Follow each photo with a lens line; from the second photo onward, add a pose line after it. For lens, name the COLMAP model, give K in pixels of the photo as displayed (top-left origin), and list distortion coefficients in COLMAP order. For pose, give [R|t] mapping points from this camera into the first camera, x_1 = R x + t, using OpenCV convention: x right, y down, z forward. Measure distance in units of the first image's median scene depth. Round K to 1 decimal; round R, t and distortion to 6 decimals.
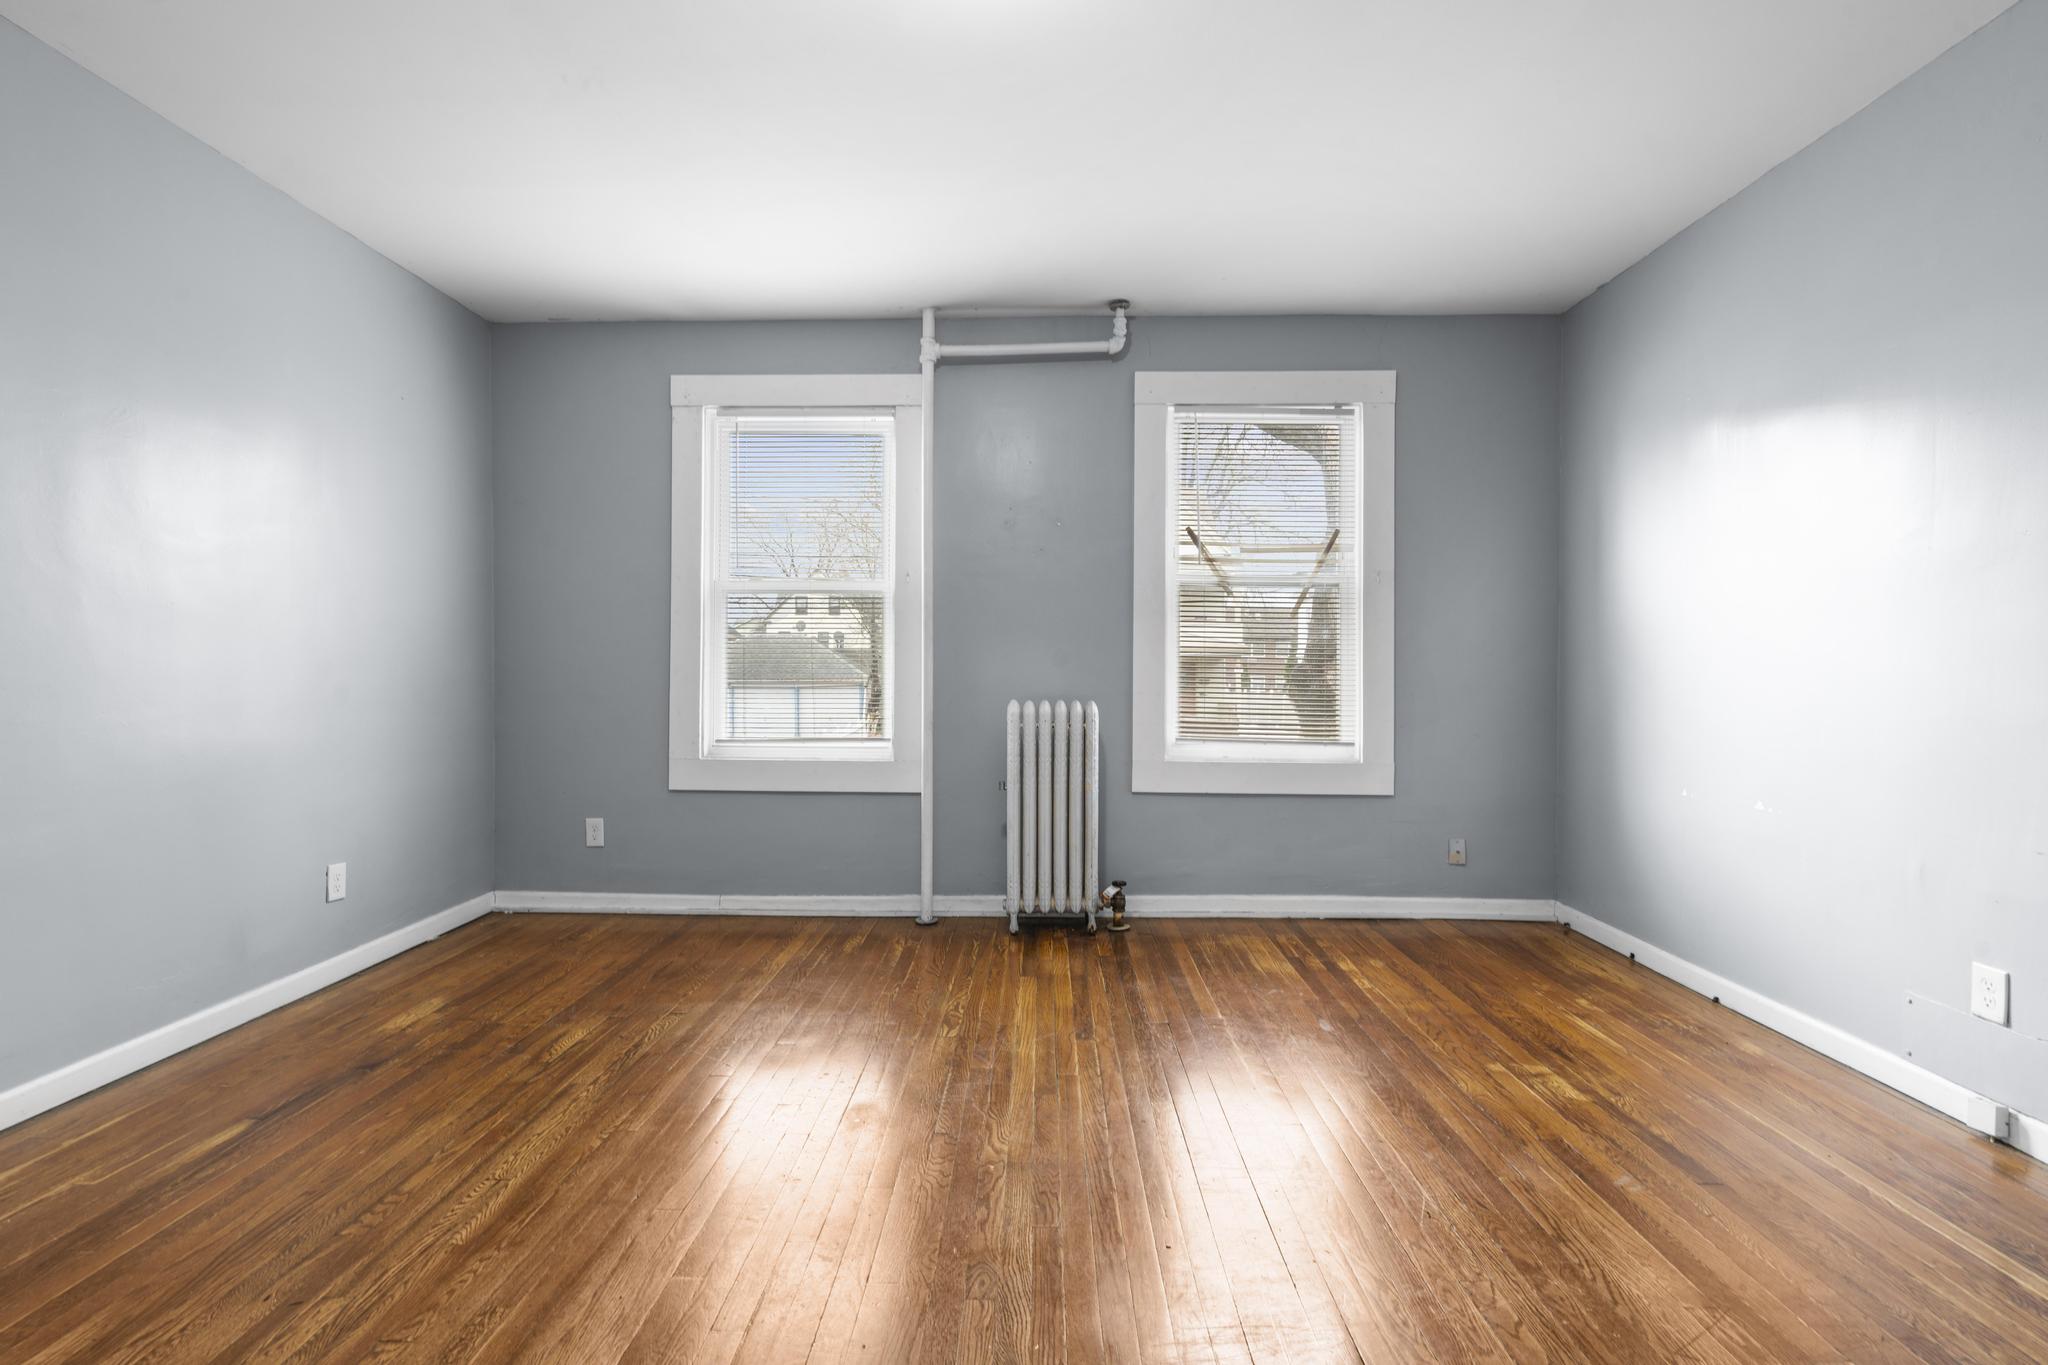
lens RADIAL K [[931.3, 0, 1024.0], [0, 931.3, 682.5], [0, 0, 1]] dist [-0.011784, 0.006642]
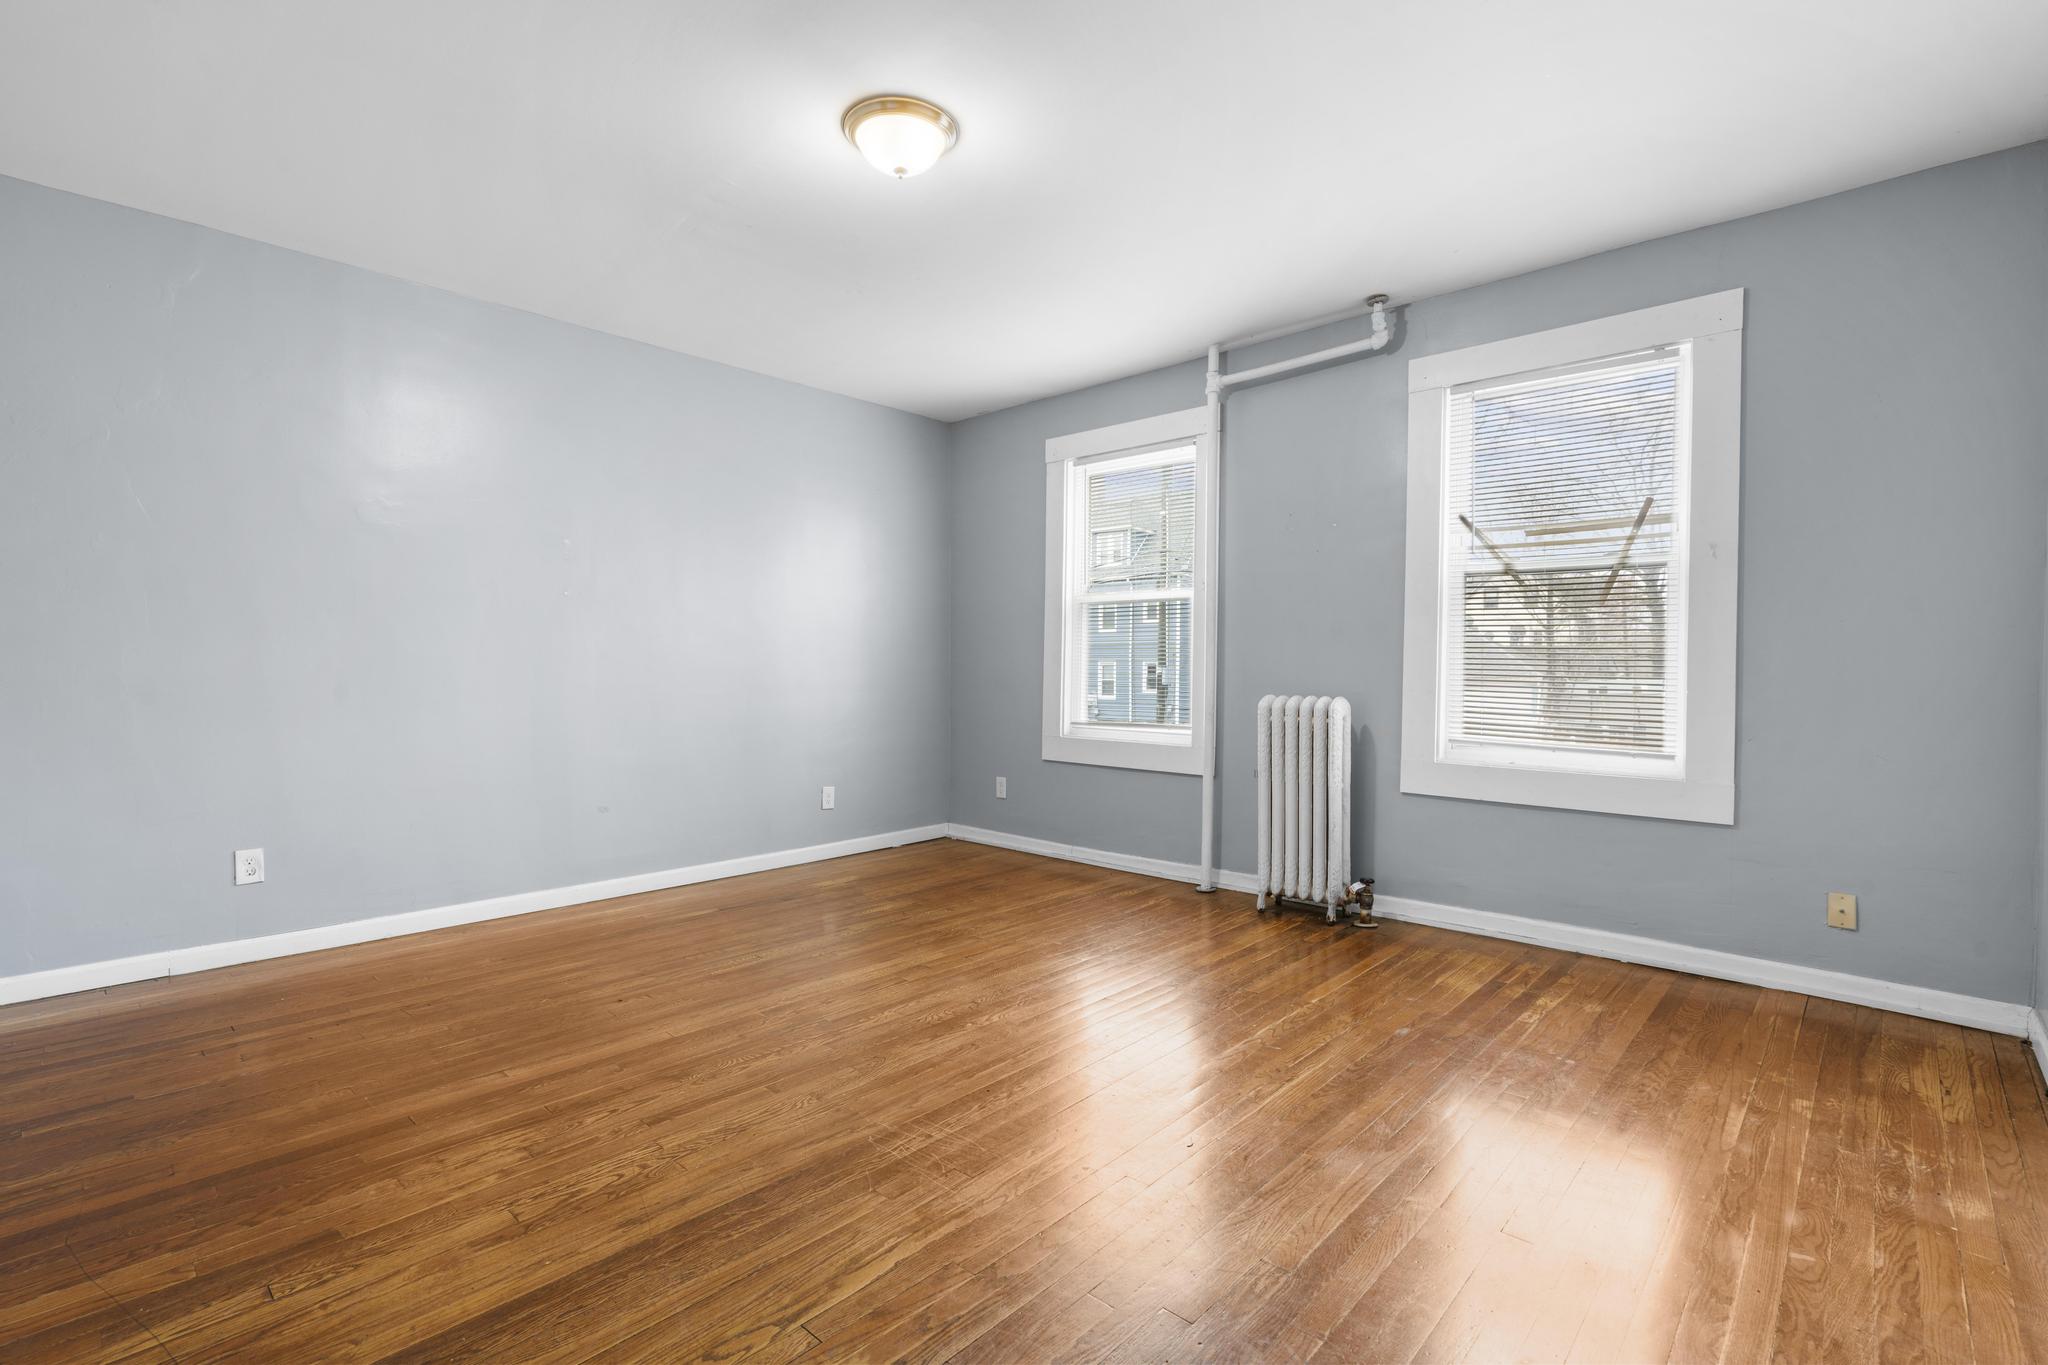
lens RADIAL K [[931.3, 0, 1024.0], [0, 931.3, 682.5], [0, 0, 1]] dist [-0.011784, 0.006642]
pose [[0.748443, 0.010239, -0.663120, 0.477423], [-0.010928, 0.999935, 0.003105, 0.004176], [0.663109, 0.004922, 0.748507, 0.008379]]
